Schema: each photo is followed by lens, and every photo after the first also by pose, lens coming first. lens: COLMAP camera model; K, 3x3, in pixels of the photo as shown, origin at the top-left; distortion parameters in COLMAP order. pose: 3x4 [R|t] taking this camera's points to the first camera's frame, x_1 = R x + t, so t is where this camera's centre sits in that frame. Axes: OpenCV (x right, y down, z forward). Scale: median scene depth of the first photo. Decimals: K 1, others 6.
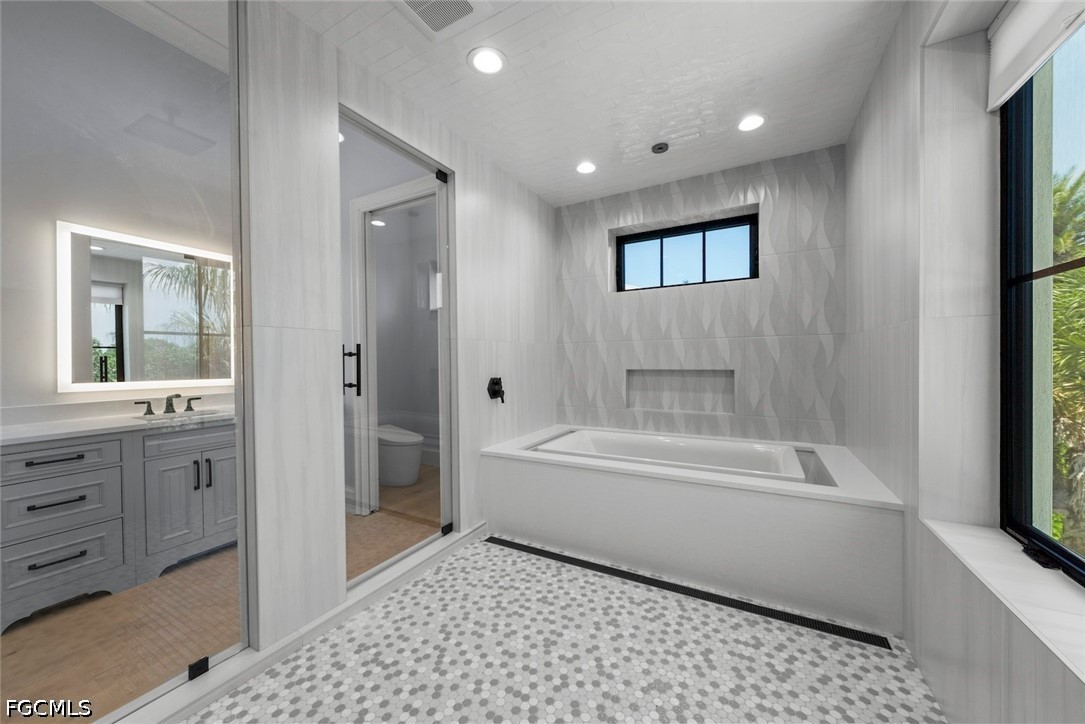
lens RADIAL K [[392.1, 0, 497.0], [0, 392.1, 371.1], [0, 0, 1]] dist [0.008596, 0.000369]
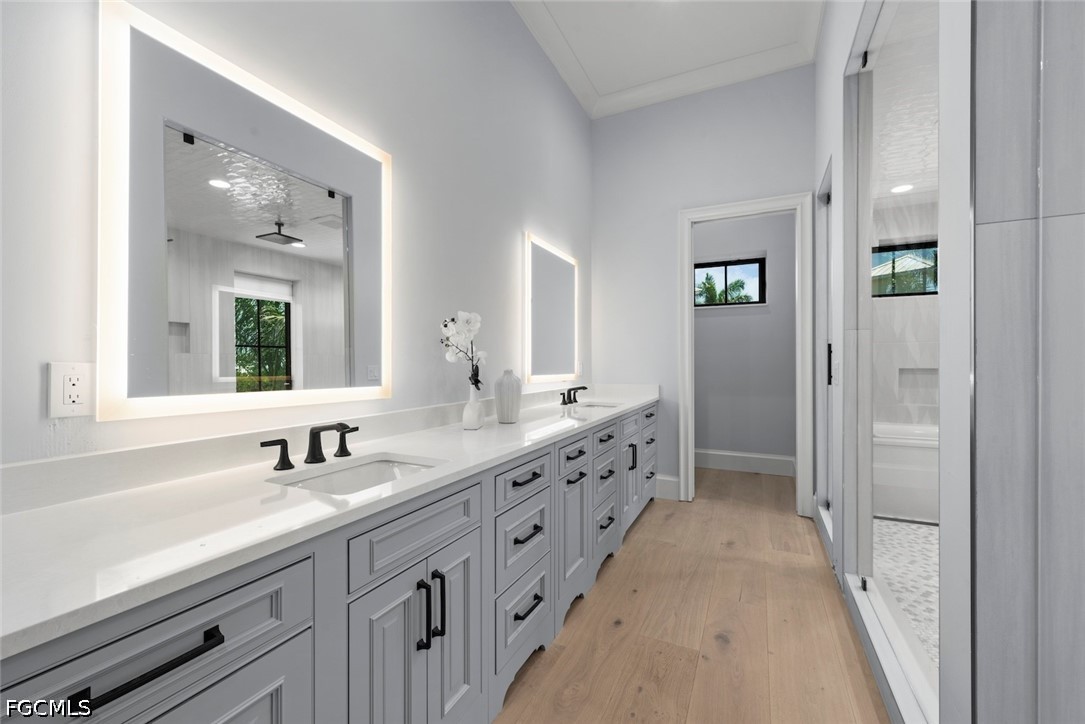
lens RADIAL K [[420.6, 0, 539.7], [0, 420.6, 369.8], [0, 0, 1]] dist [0.000823, 0.000069]
pose [[0.998498, 0.010811, 0.053712, -1.727401], [-0.010359, 0.999909, -0.008695, 0.033886], [-0.053801, 0.008125, 0.998519, -0.346726]]
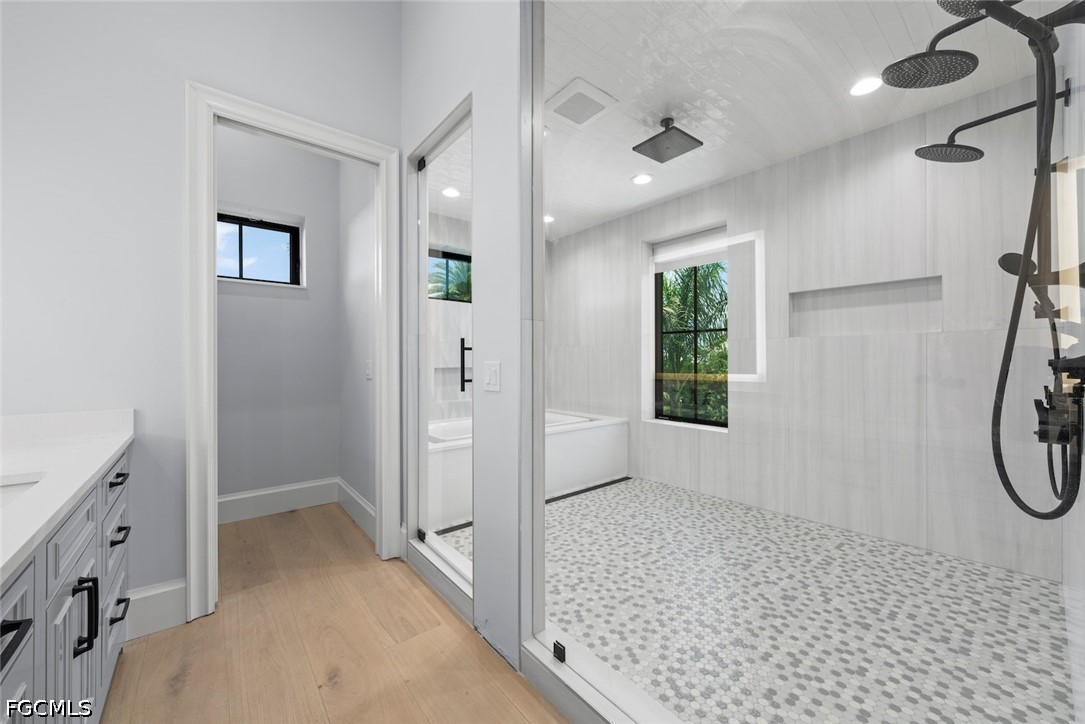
lens RADIAL K [[401.6, 0, 557.8], [0, 401.6, 362.2], [0, 0, 1]] dist [-0.017384, 0.000470]
pose [[0.330654, 0.017864, 0.943583, -1.555562], [0.016377, 0.999562, -0.024663, 0.010650], [-0.943610, 0.023608, 0.330216, 0.564317]]
